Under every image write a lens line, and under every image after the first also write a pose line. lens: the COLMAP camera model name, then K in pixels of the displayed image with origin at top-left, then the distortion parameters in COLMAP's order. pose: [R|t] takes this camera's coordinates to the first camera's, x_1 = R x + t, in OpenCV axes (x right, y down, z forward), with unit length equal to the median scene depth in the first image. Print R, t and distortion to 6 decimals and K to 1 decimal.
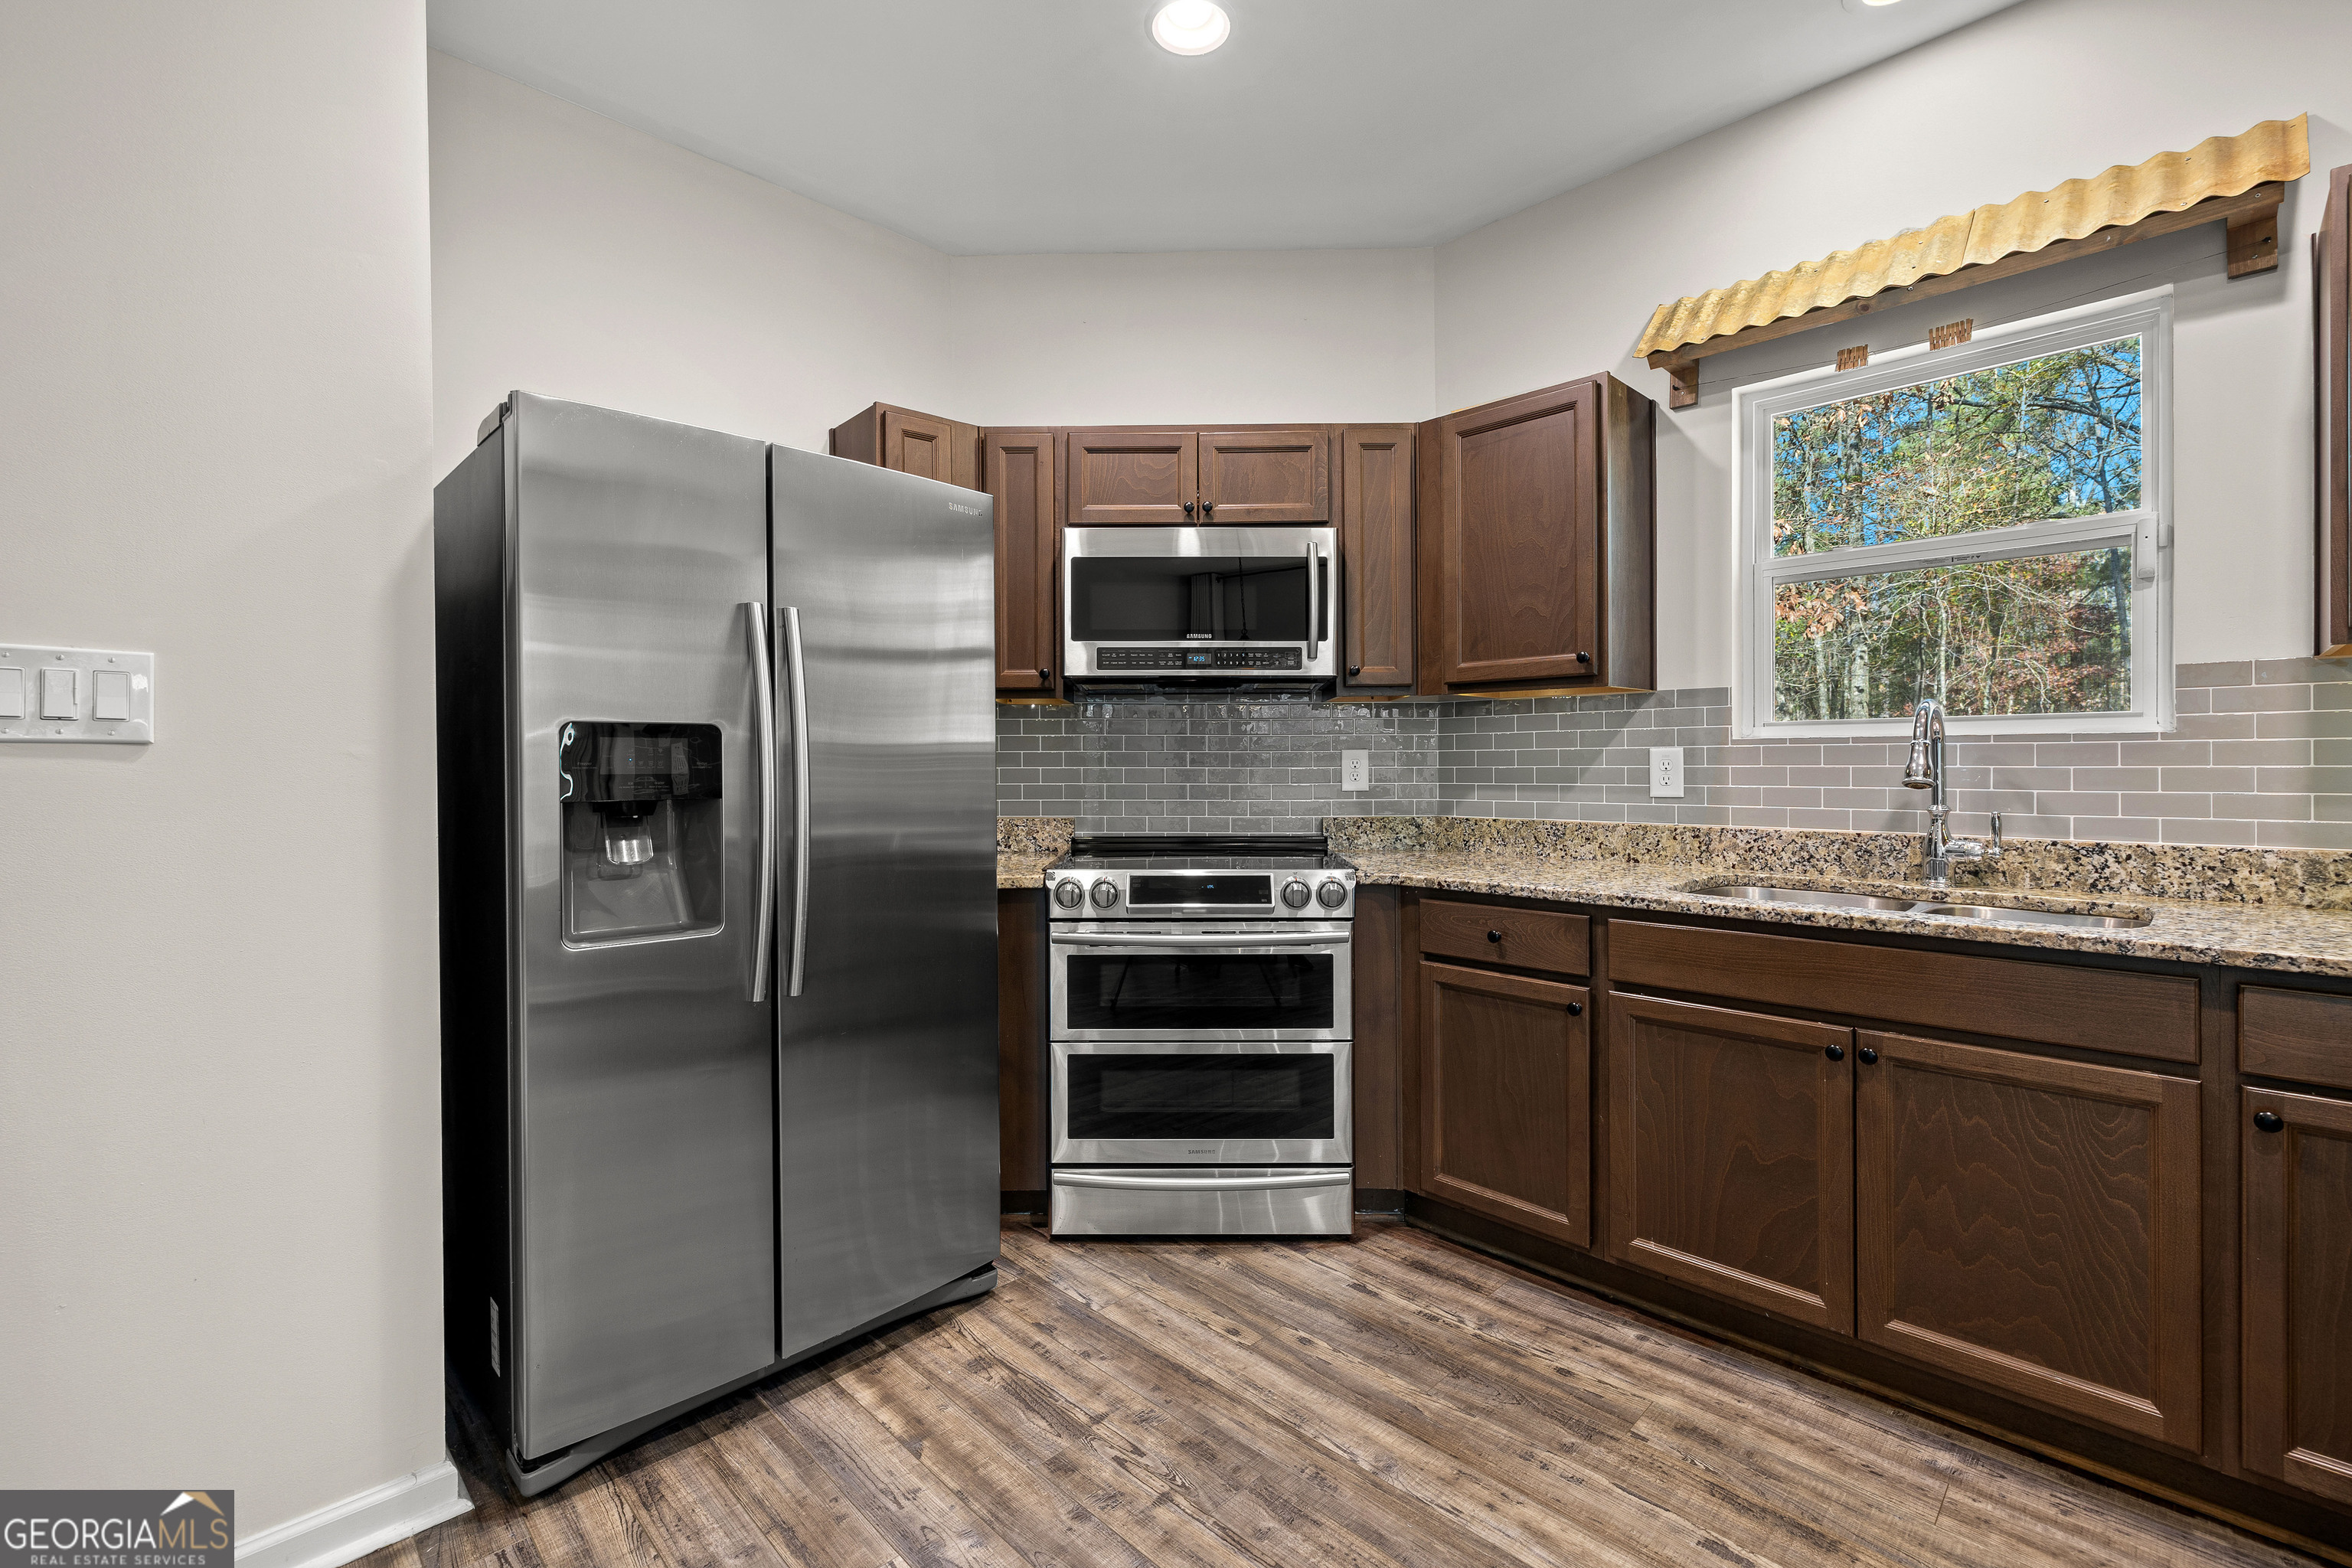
lens RADIAL K [[1014.0, 0, 1169.5], [0, 1014.0, 768.4], [0, 0, 1]] dist [0.000348, 0.000142]
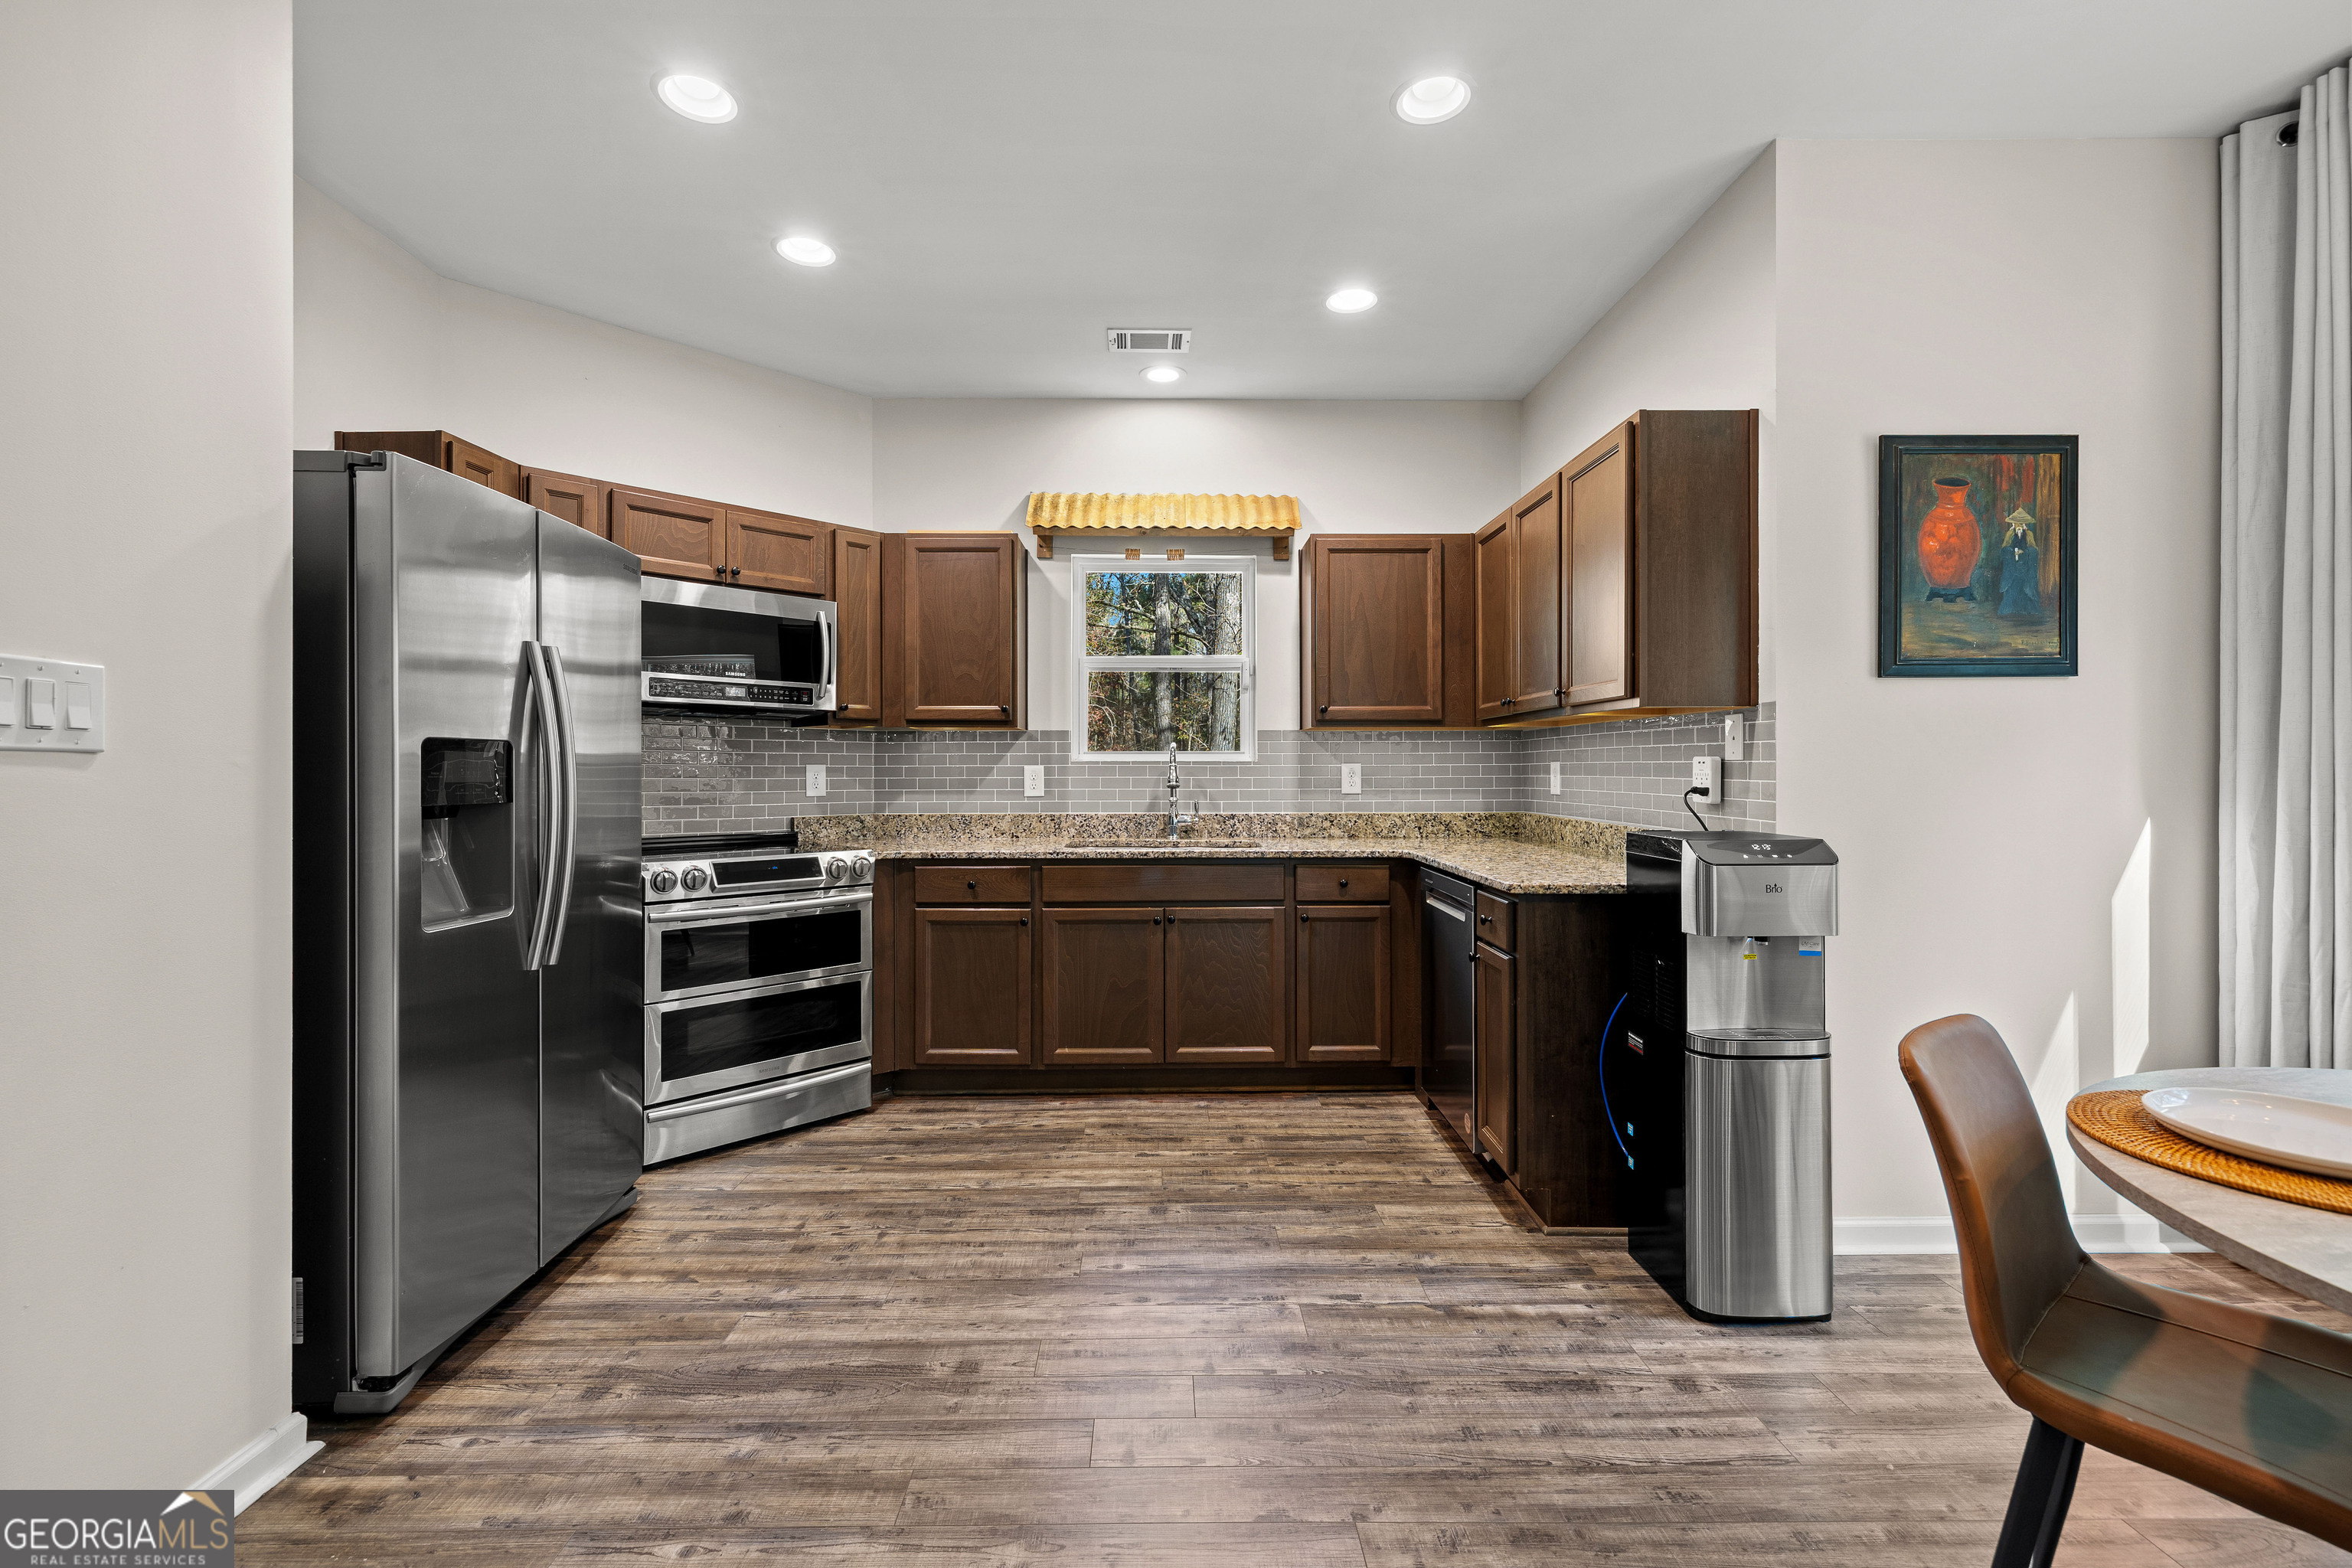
lens RADIAL K [[1014.0, 0, 1169.5], [0, 1014.0, 768.4], [0, 0, 1]] dist [0.000348, 0.000142]
pose [[0.690483, 0.007372, 0.723311, -0.609898], [0.002042, 0.999924, -0.012141, 0.004178], [-0.723345, 0.009860, 0.690416, -0.312477]]
